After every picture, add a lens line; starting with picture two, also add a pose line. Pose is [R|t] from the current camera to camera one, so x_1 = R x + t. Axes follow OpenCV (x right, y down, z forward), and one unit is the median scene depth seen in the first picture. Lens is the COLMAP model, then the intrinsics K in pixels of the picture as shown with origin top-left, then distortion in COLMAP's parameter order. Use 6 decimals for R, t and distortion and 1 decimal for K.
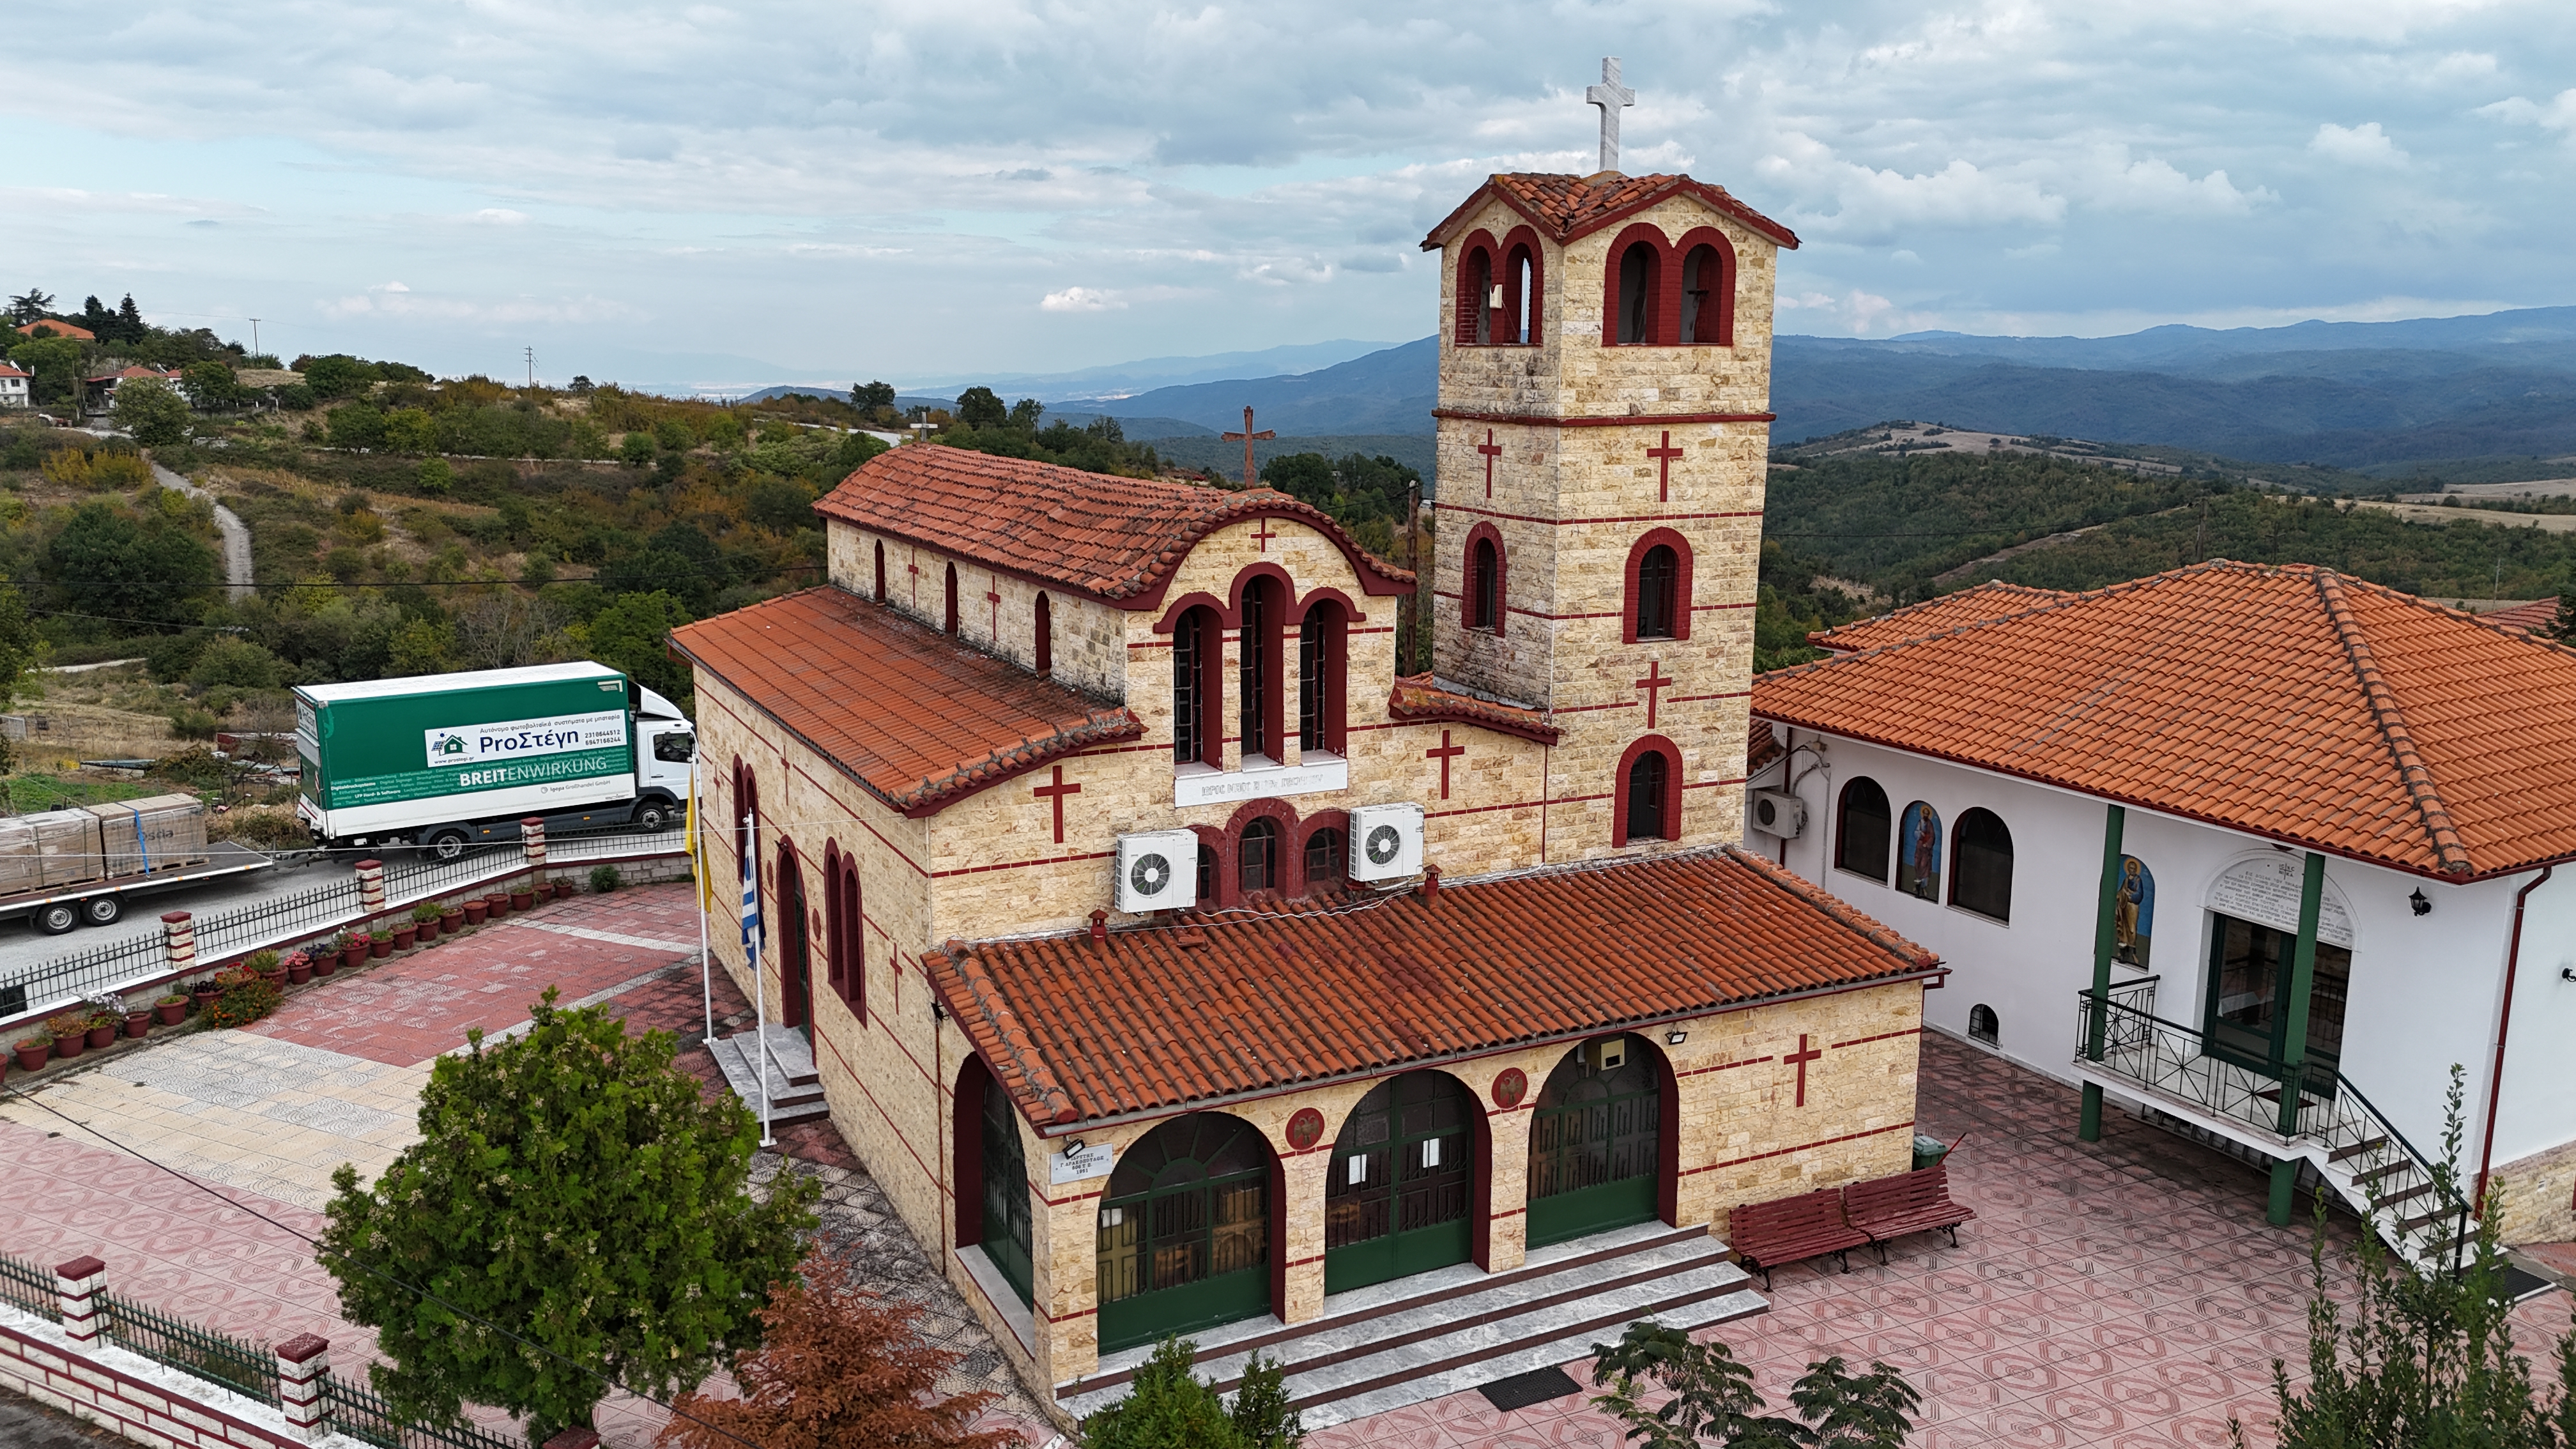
lens RADIAL K [[1888.4, 0, 1298.8], [0, 1888.4, 732.4], [0, 0, 1]] dist [0.085242, -0.092561]
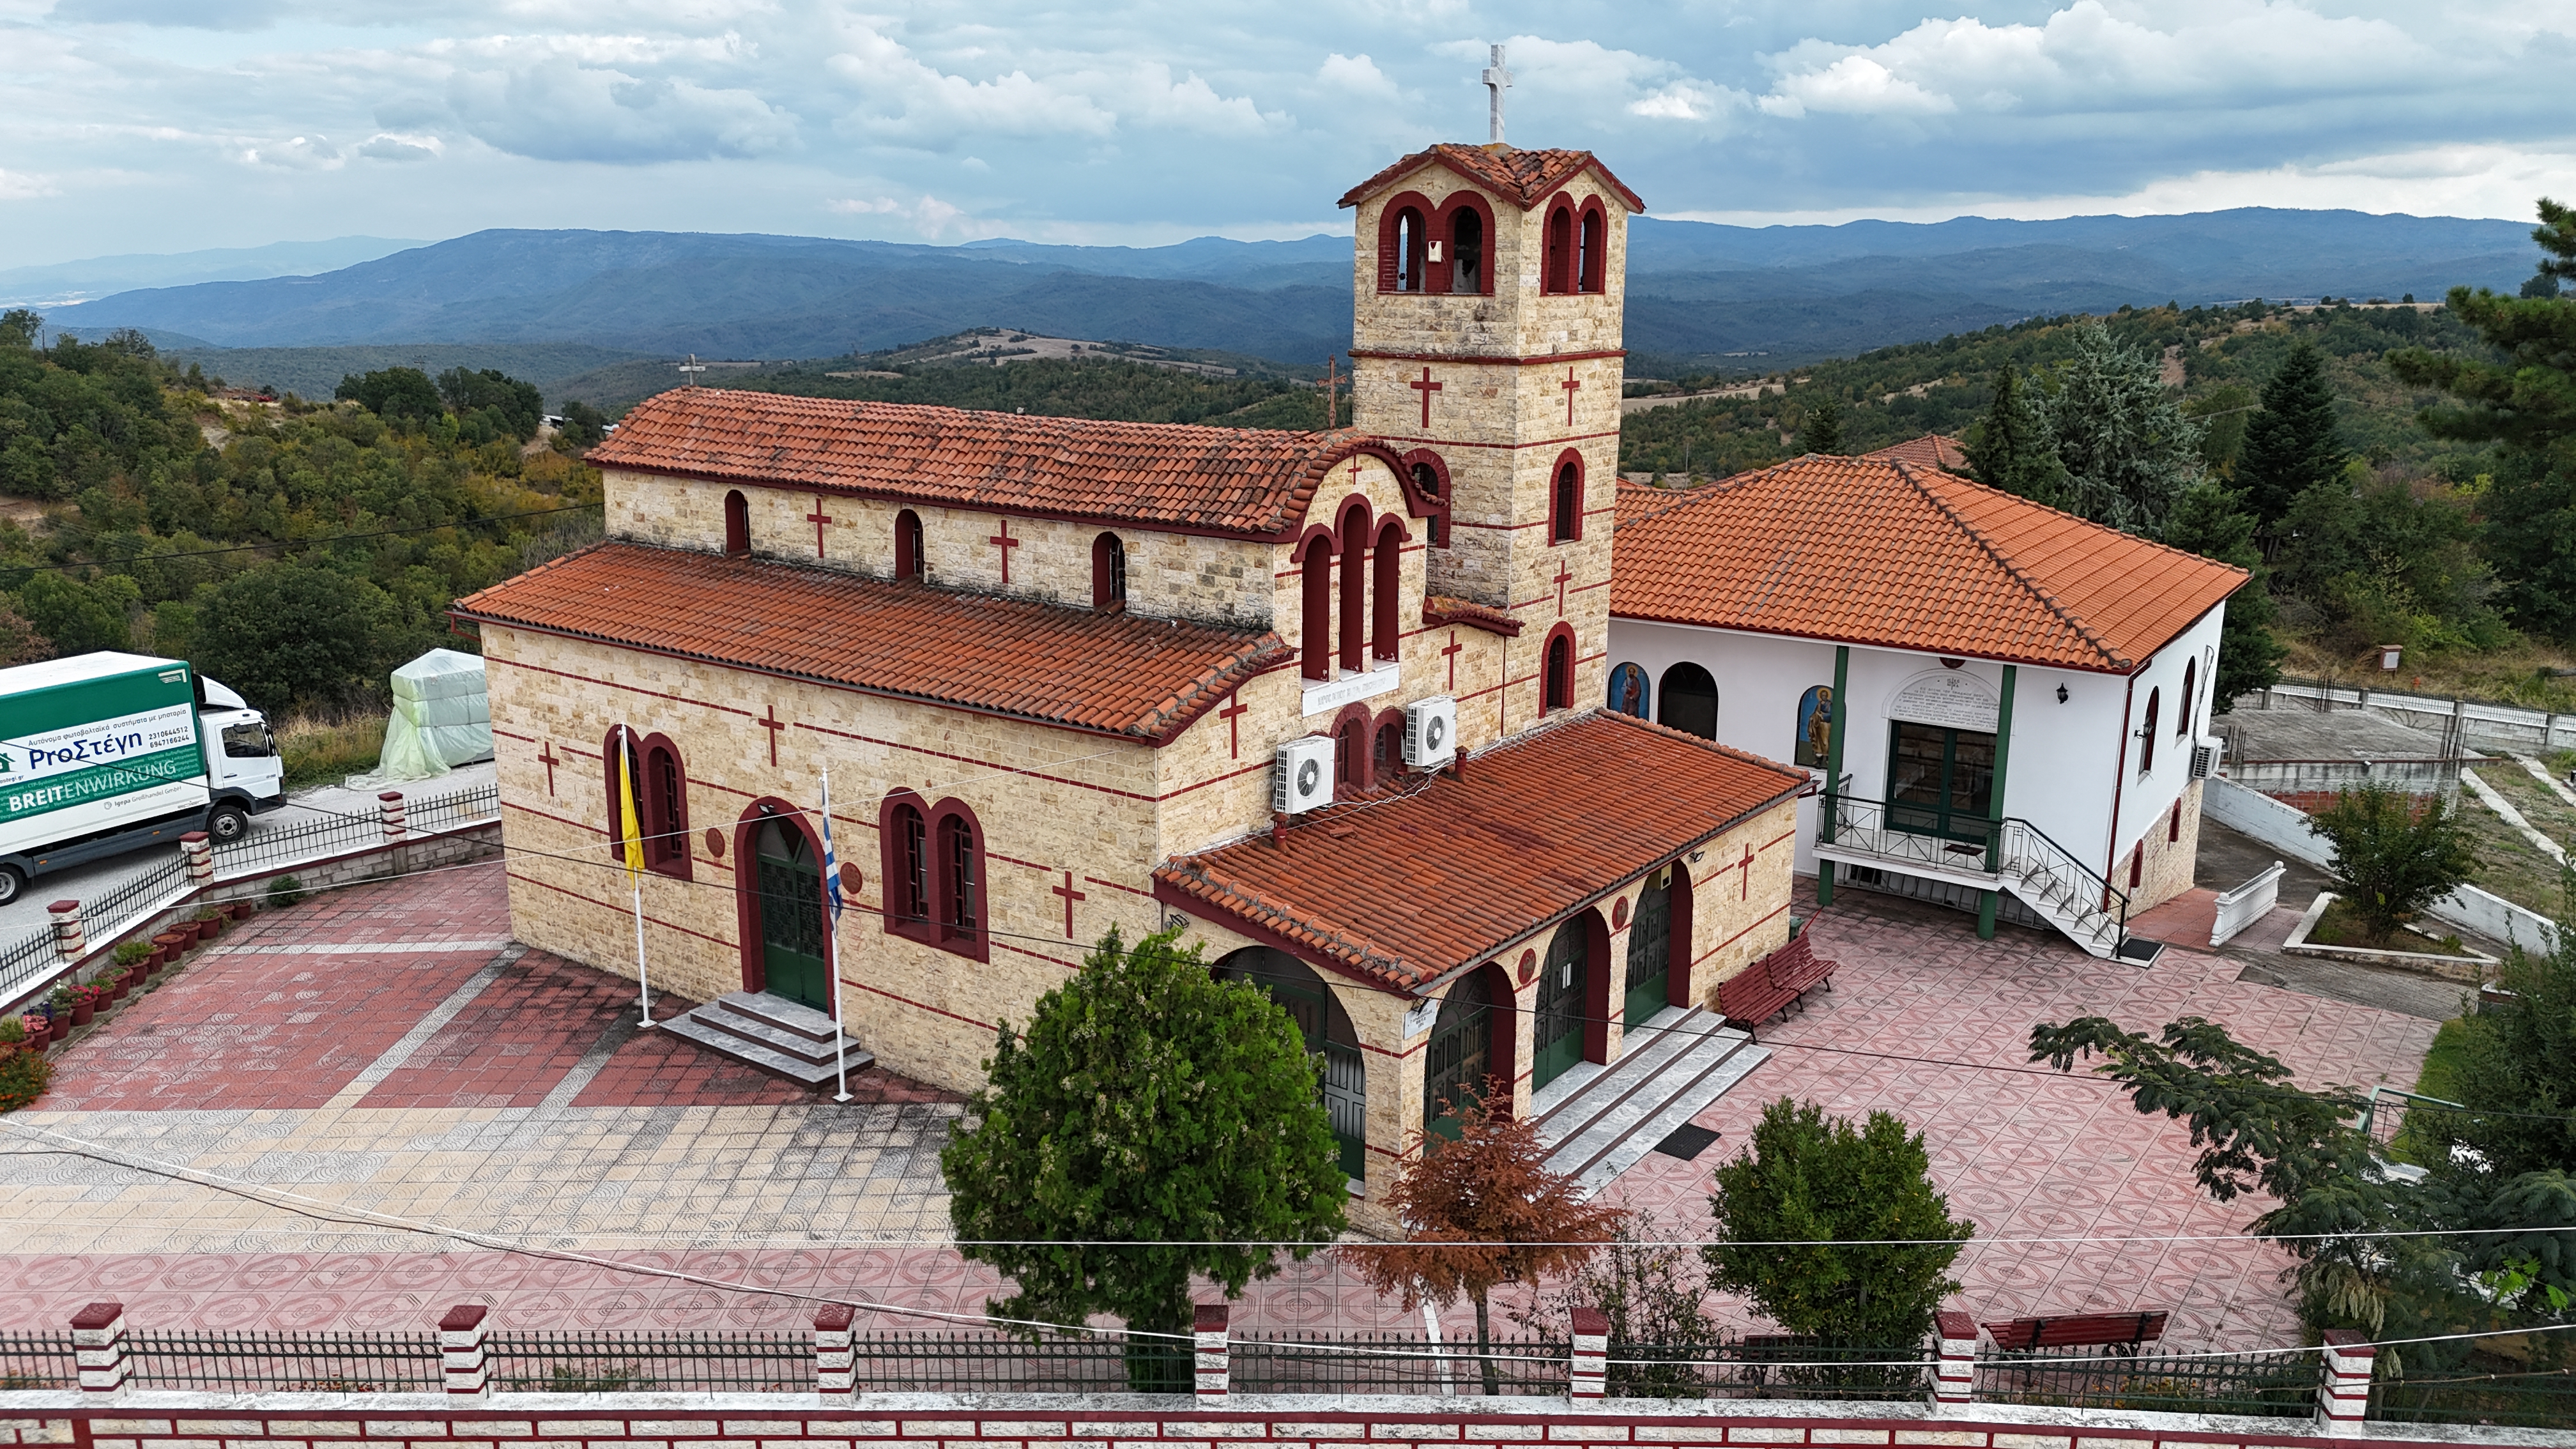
lens RADIAL K [[1888.4, 0, 1298.8], [0, 1888.4, 732.4], [0, 0, 1]] dist [0.085242, -0.092561]
pose [[0.893432, -0.106750, 0.436330, -0.504643], [0.086028, 0.994034, 0.067043, -0.024153], [-0.440884, -0.022362, 0.897286, -0.003882]]
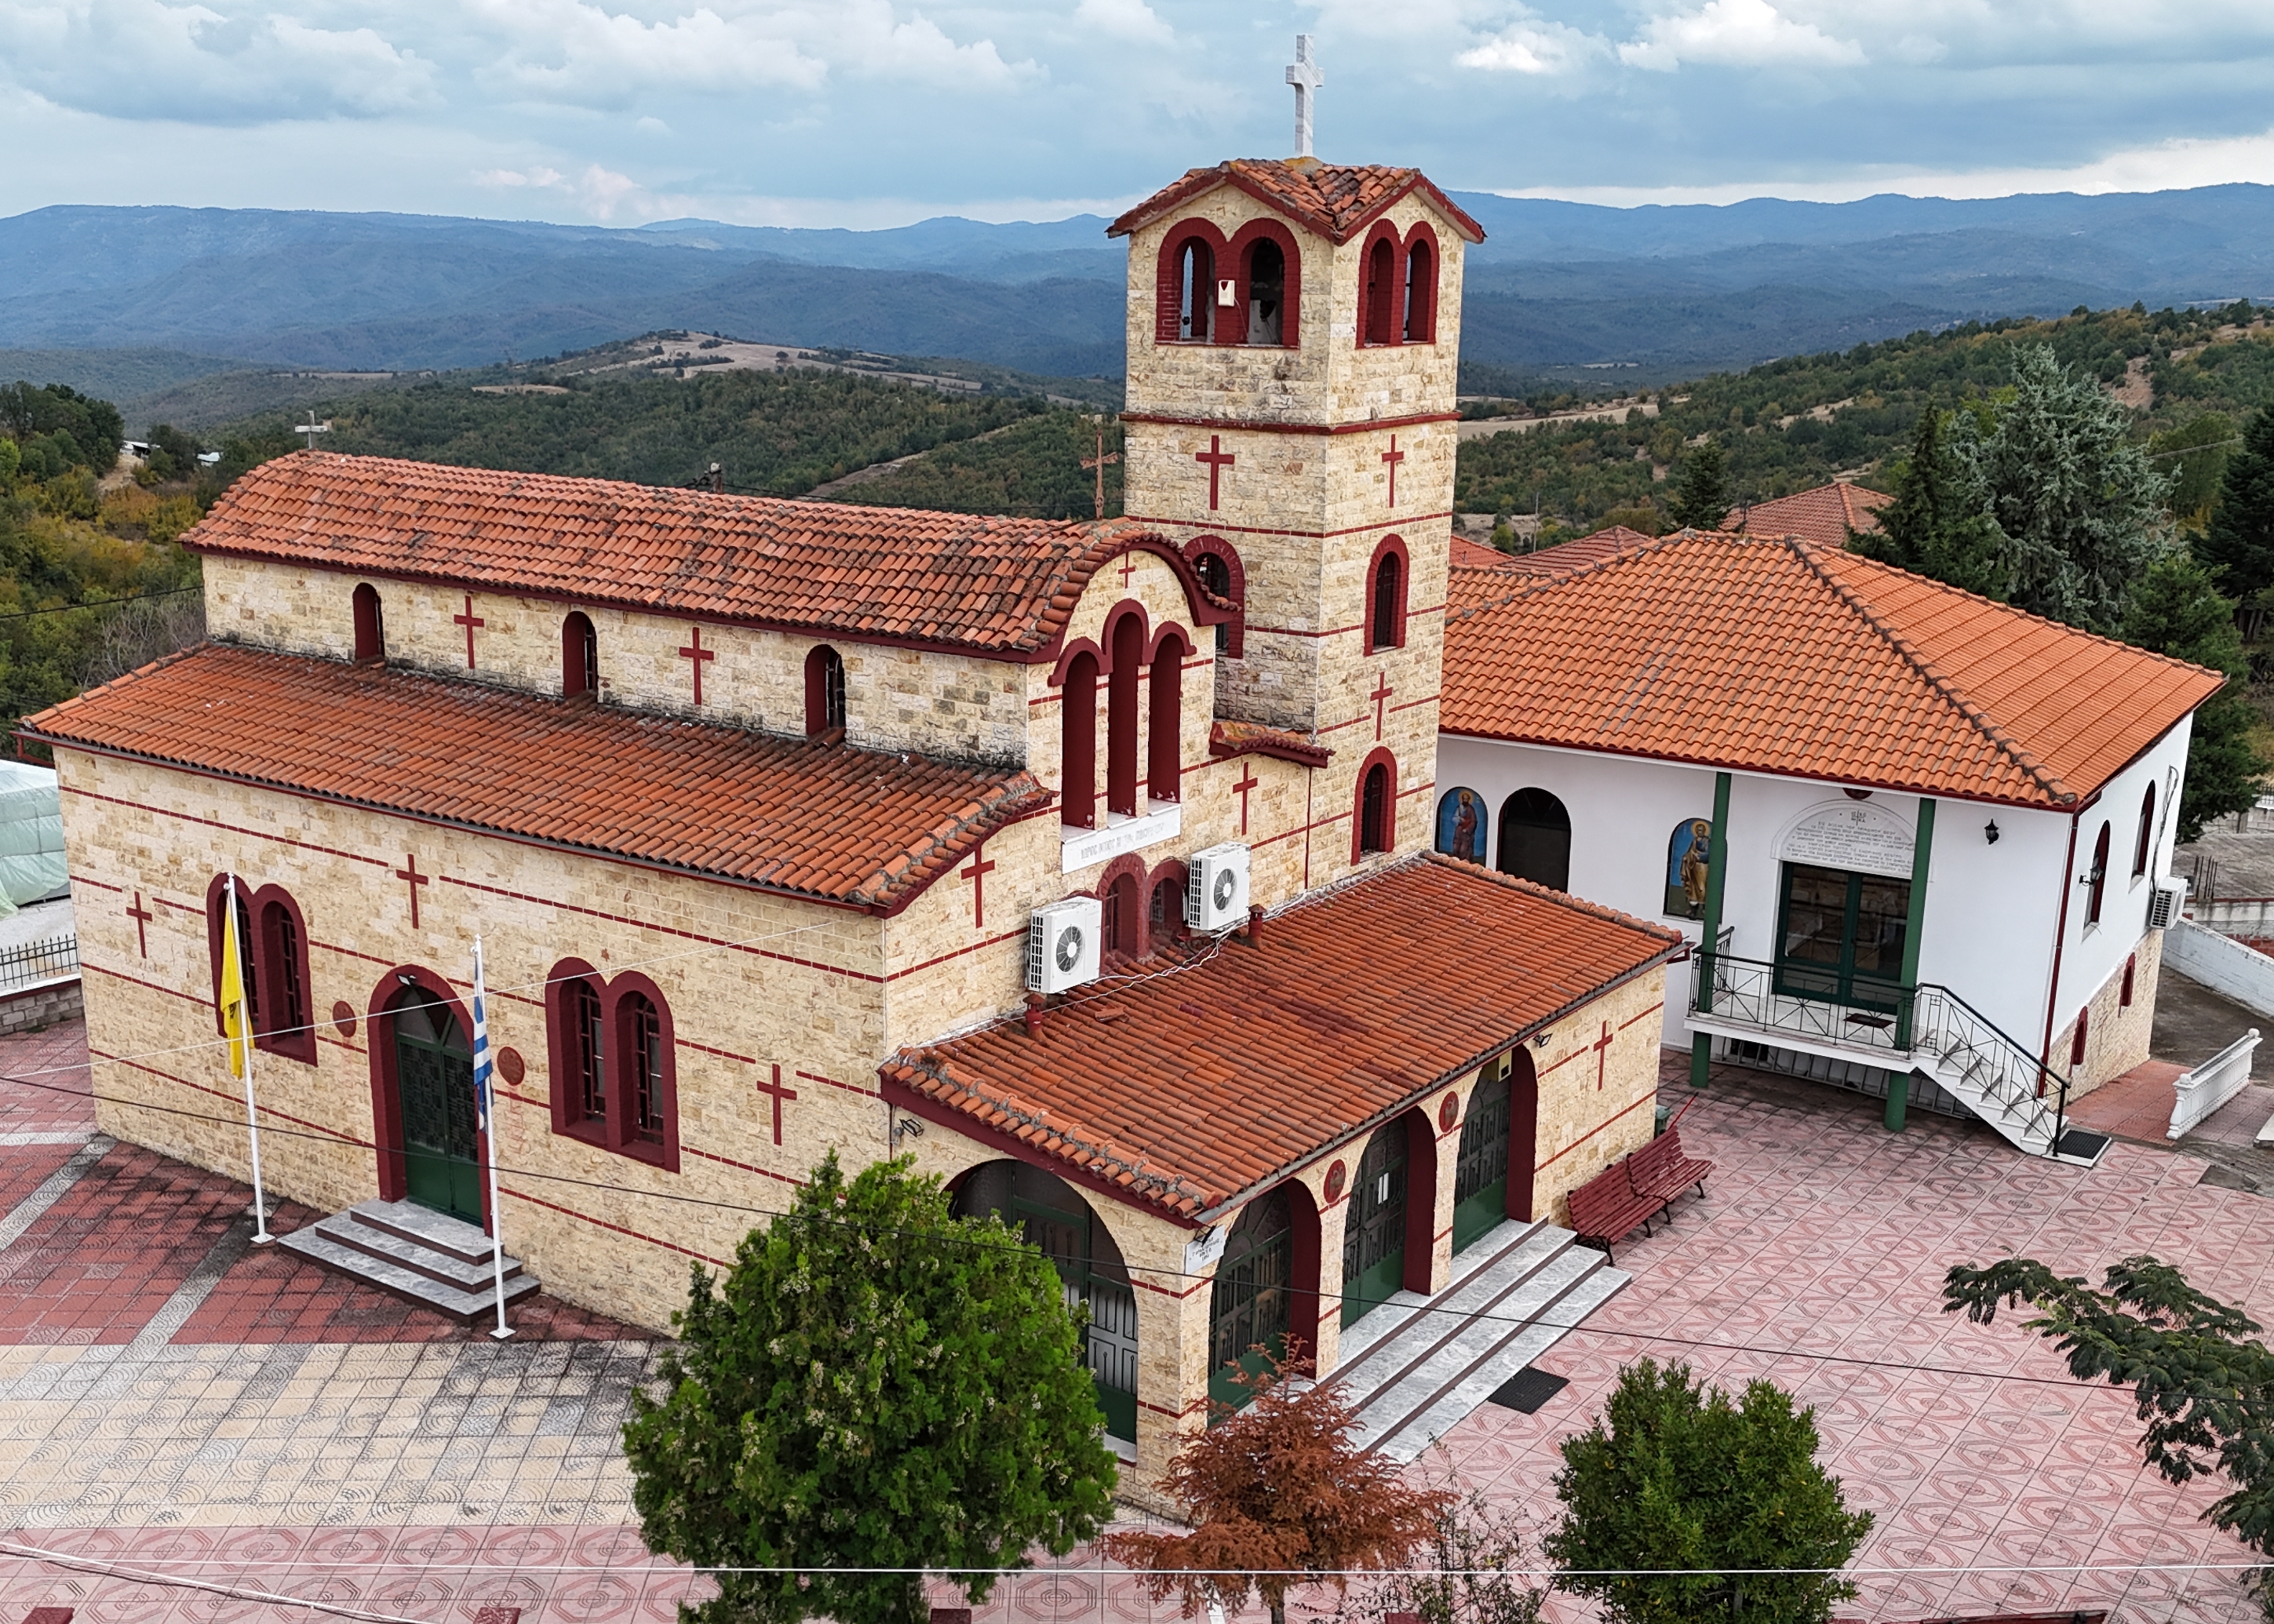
lens RADIAL K [[2319.1, 0, 1062.3], [0, 2319.1, 900.2], [0, 0, 1]] dist [0.085894, -0.097656]
pose [[0.892718, -0.117909, 0.434916, -0.503857], [0.084093, 0.991796, 0.096273, -0.050736], [-0.442700, -0.049371, 0.895310, -0.007282]]
